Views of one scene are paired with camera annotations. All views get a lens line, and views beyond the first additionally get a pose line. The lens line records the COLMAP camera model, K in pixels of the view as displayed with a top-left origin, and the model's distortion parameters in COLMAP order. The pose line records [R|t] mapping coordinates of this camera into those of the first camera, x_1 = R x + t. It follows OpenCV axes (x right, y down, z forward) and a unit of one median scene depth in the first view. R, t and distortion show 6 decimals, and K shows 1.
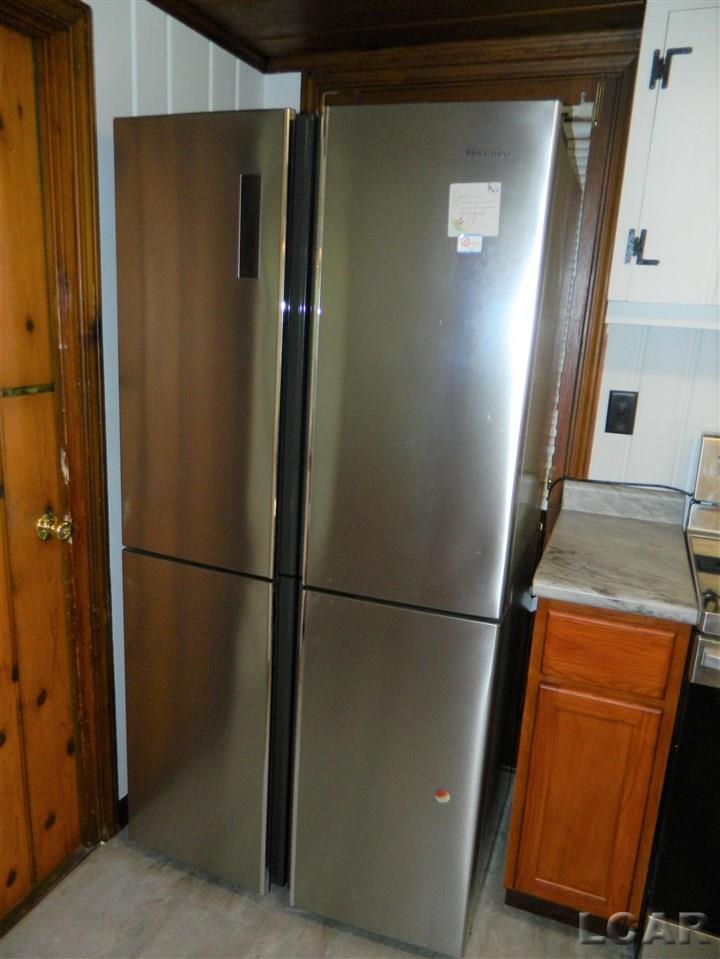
lens RADIAL K [[715.5, 0, 355.8], [0, 715.5, 486.8], [0, 0, 1]] dist [0.000480, -0.000107]
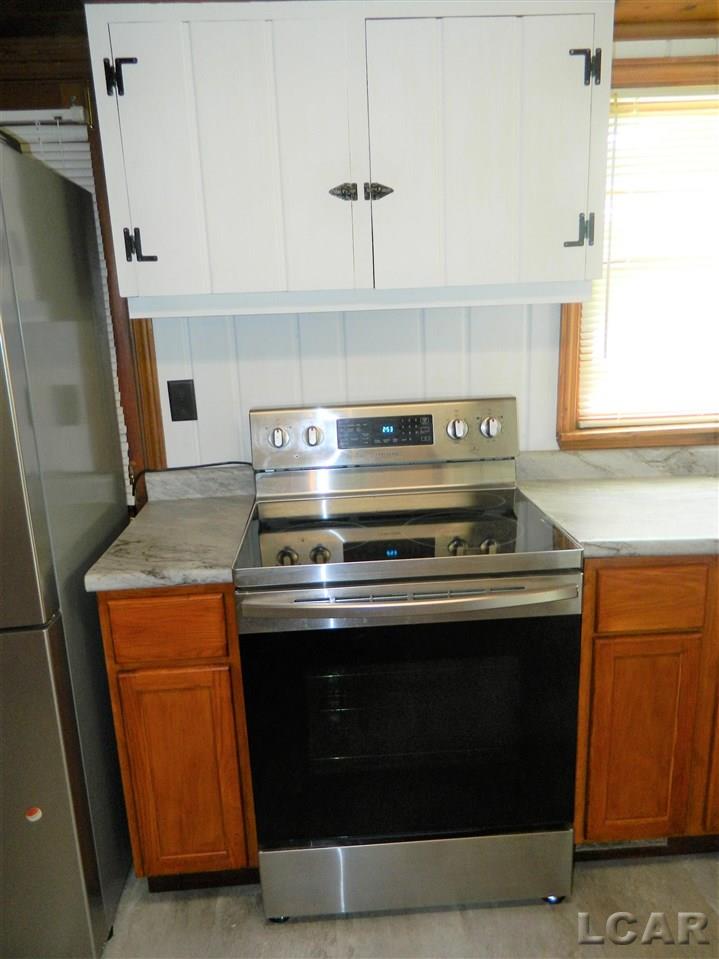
lens RADIAL K [[717.9, 0, 361.6], [0, 717.9, 485.2], [0, 0, 1]] dist [0.002558, 0.000069]
pose [[0.905090, -0.186477, 0.382149, 0.226828], [0.187002, 0.981695, 0.036137, 0.037122], [-0.381892, 0.038755, 0.923394, -0.092922]]
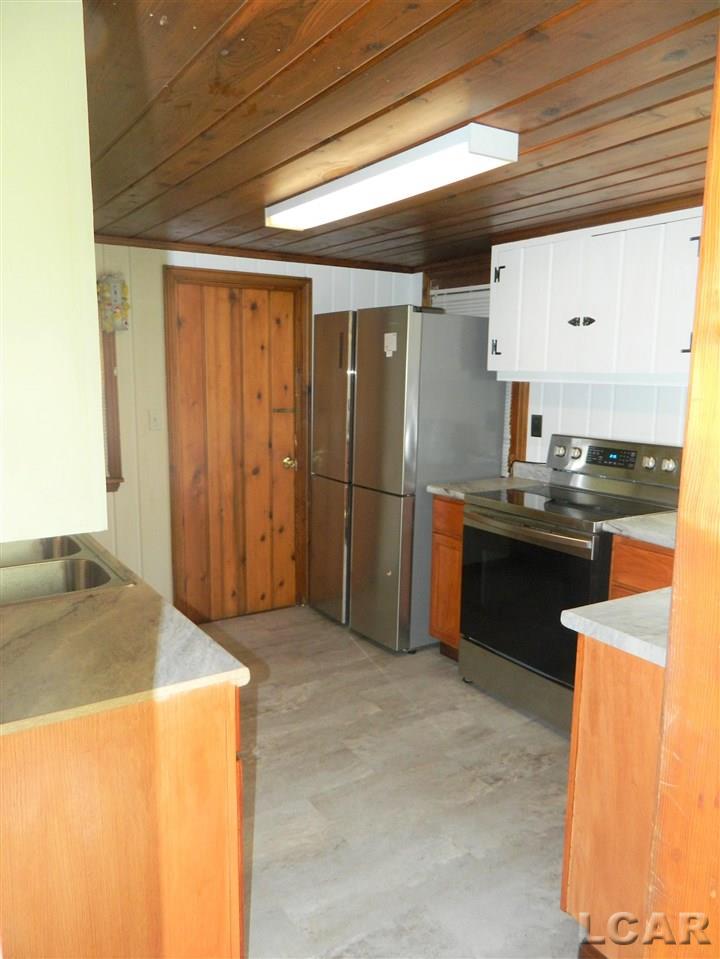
lens RADIAL K [[717.9, 0, 362.1], [0, 717.9, 485.2], [0, 0, 1]] dist [0.002558, 0.000069]
pose [[0.813567, 0.051539, -0.579183, 1.399438], [-0.117151, 0.990167, -0.076449, 0.323780], [0.569548, 0.130049, 0.811605, -1.038403]]
